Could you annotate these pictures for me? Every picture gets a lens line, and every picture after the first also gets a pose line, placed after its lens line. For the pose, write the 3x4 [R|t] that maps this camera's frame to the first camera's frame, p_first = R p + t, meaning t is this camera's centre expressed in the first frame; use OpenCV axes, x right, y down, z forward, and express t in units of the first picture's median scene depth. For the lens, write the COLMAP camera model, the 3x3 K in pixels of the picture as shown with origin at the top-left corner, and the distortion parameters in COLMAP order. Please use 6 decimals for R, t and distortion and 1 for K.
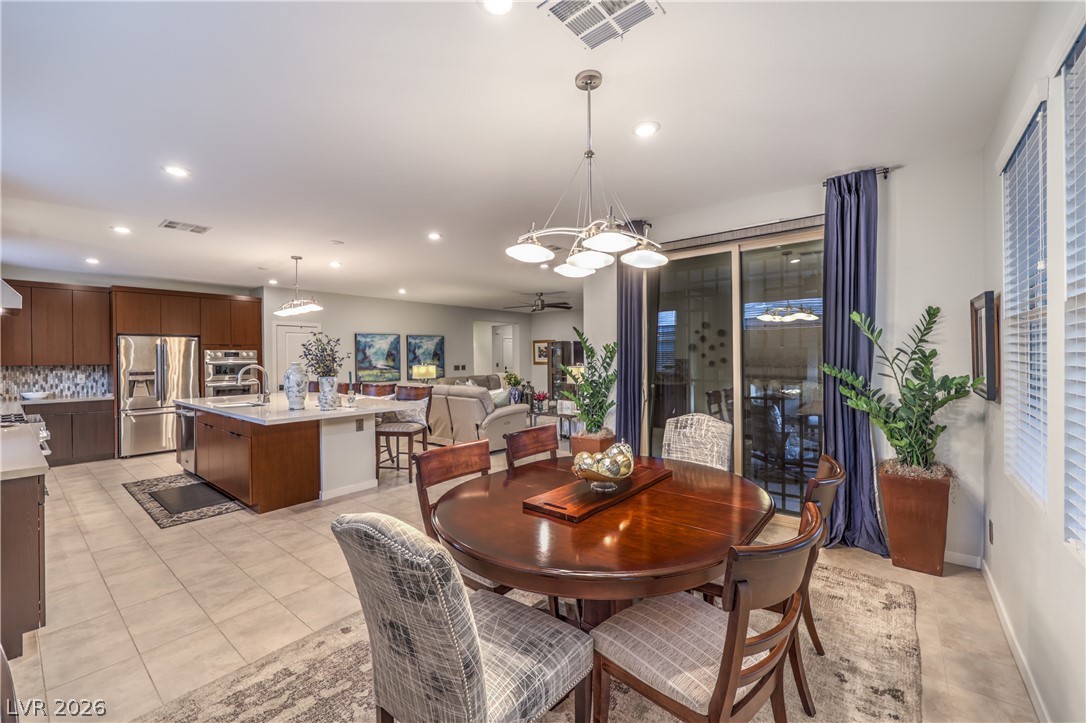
lens RADIAL K [[436.6, 0, 547.0], [0, 436.6, 359.2], [0, 0, 1]] dist [-0.004663, 0.001563]
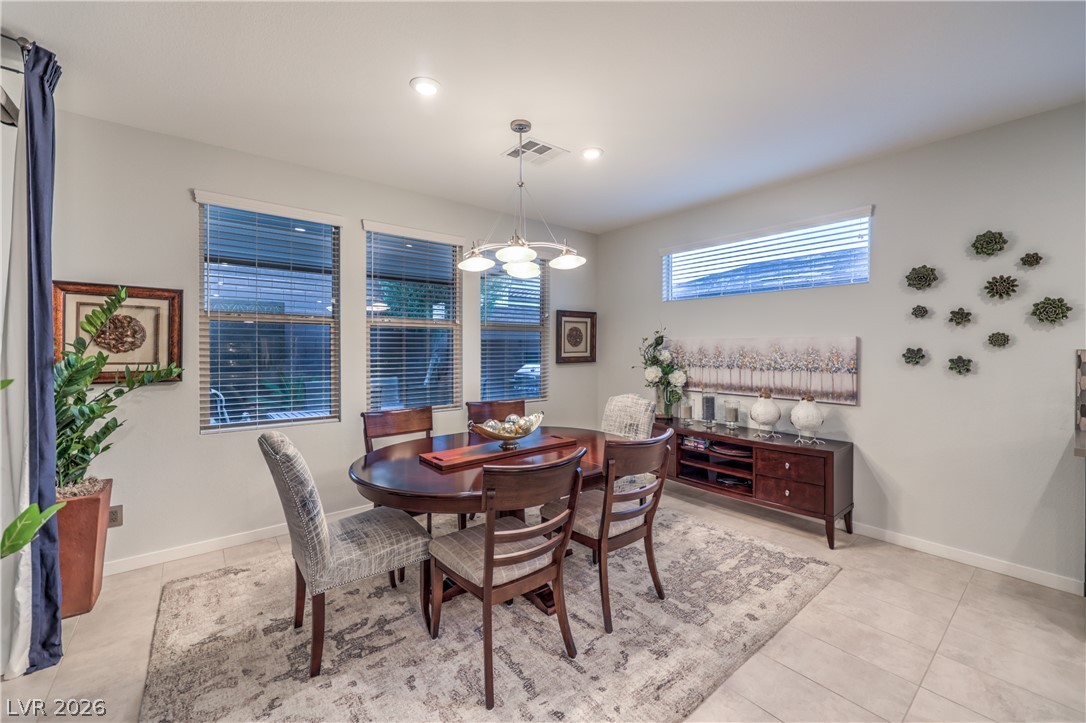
lens RADIAL K [[436.6, 0, 544.3], [0, 436.6, 351.1], [0, 0, 1]] dist [-0.004663, 0.001563]
pose [[-0.976210, 0.010846, 0.216557, -0.069140], [0.014444, 0.999783, 0.015036, 0.002286], [-0.216347, 0.017806, -0.976154, 0.626950]]
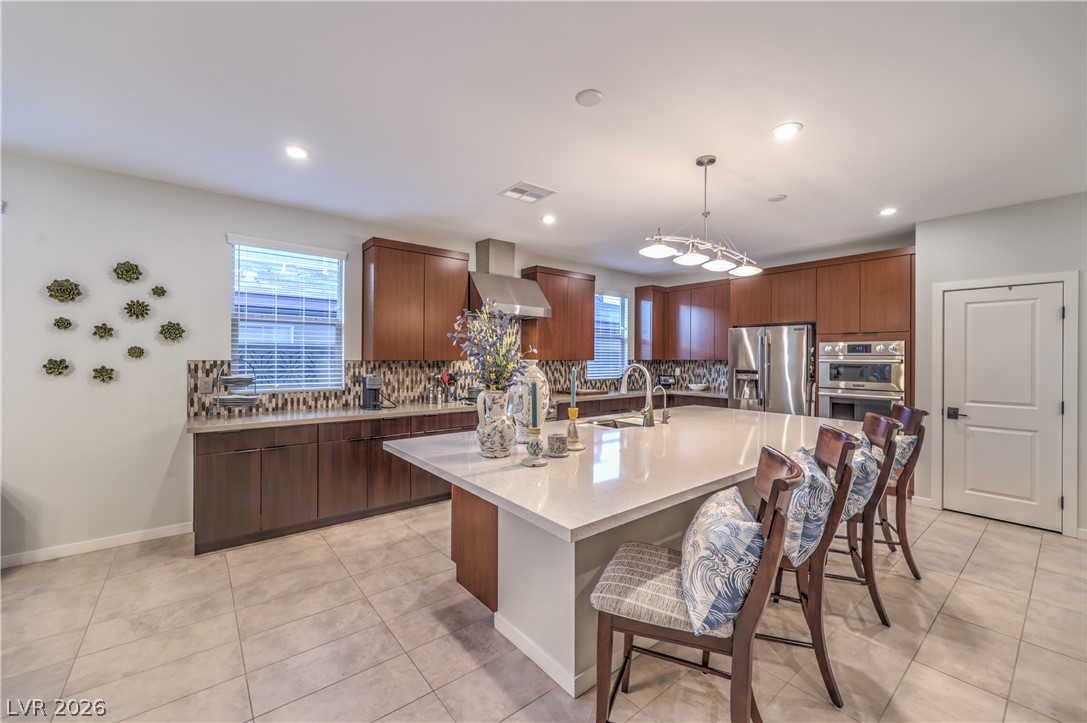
lens RADIAL K [[437.0, 0, 545.9], [0, 437.0, 358.9], [0, 0, 1]] dist [-0.004663, 0.001563]
pose [[-0.215734, 0.012384, -0.976374, -0.017625], [-0.010078, 0.999838, 0.014909, -0.000144], [0.976400, 0.013056, -0.215575, 0.693755]]
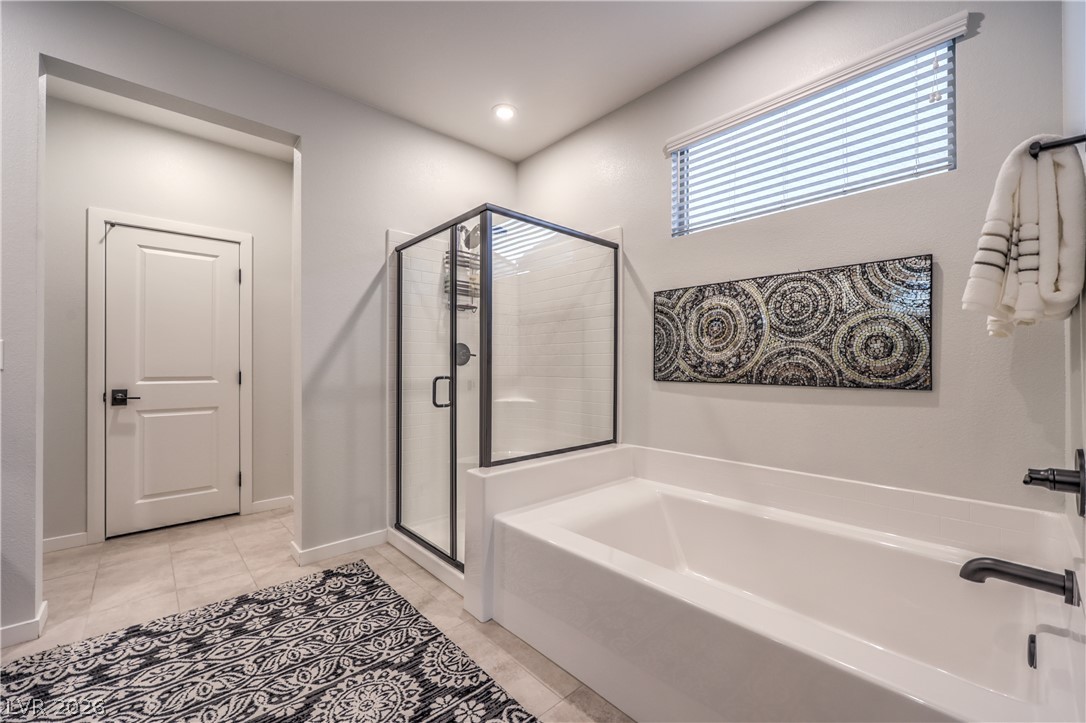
lens RADIAL K [[436.6, 0, 541.6], [0, 436.6, 354.0], [0, 0, 1]] dist [-0.004663, 0.001563]
pose [[0.987261, 0.001573, -0.159102, -0.225444], [-0.005784, 0.999645, -0.026009, 0.040039], [0.159005, 0.026598, 0.986920, 0.750960]]
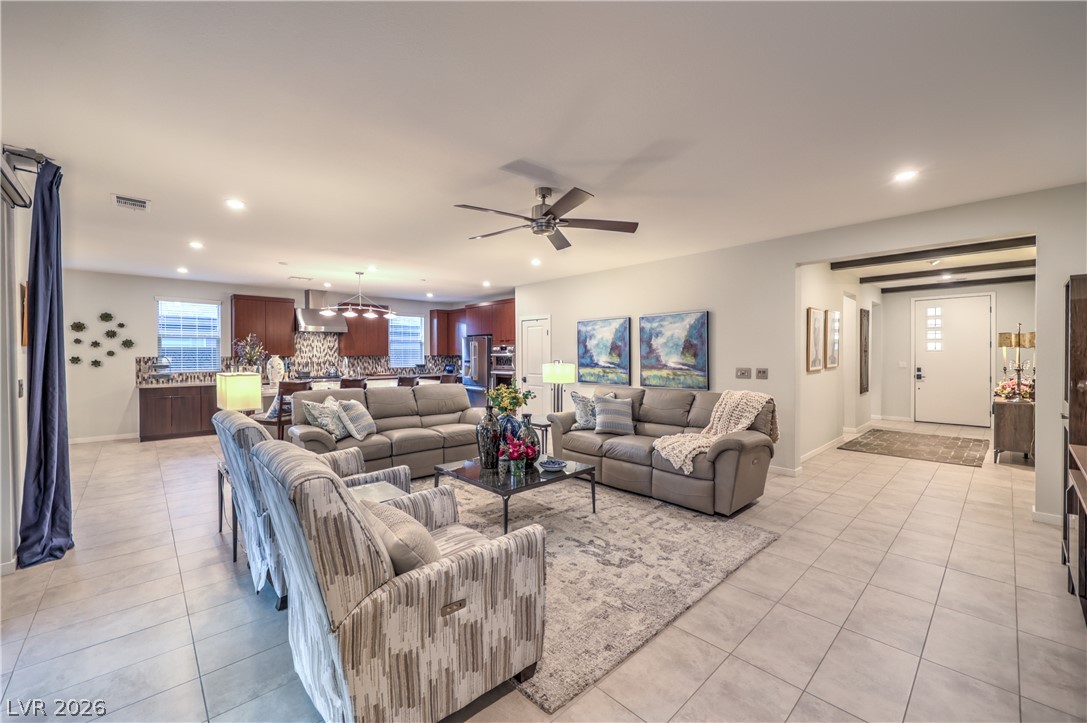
lens RADIAL K [[437.0, 0, 549.0], [0, 437.0, 356.1], [0, 0, 1]] dist [-0.004663, 0.001563]
pose [[-0.143768, 0.015753, -0.989486, 0.457317], [-0.003609, 0.999858, 0.016443, -0.009535], [0.989605, 0.005935, -0.143690, 1.294568]]
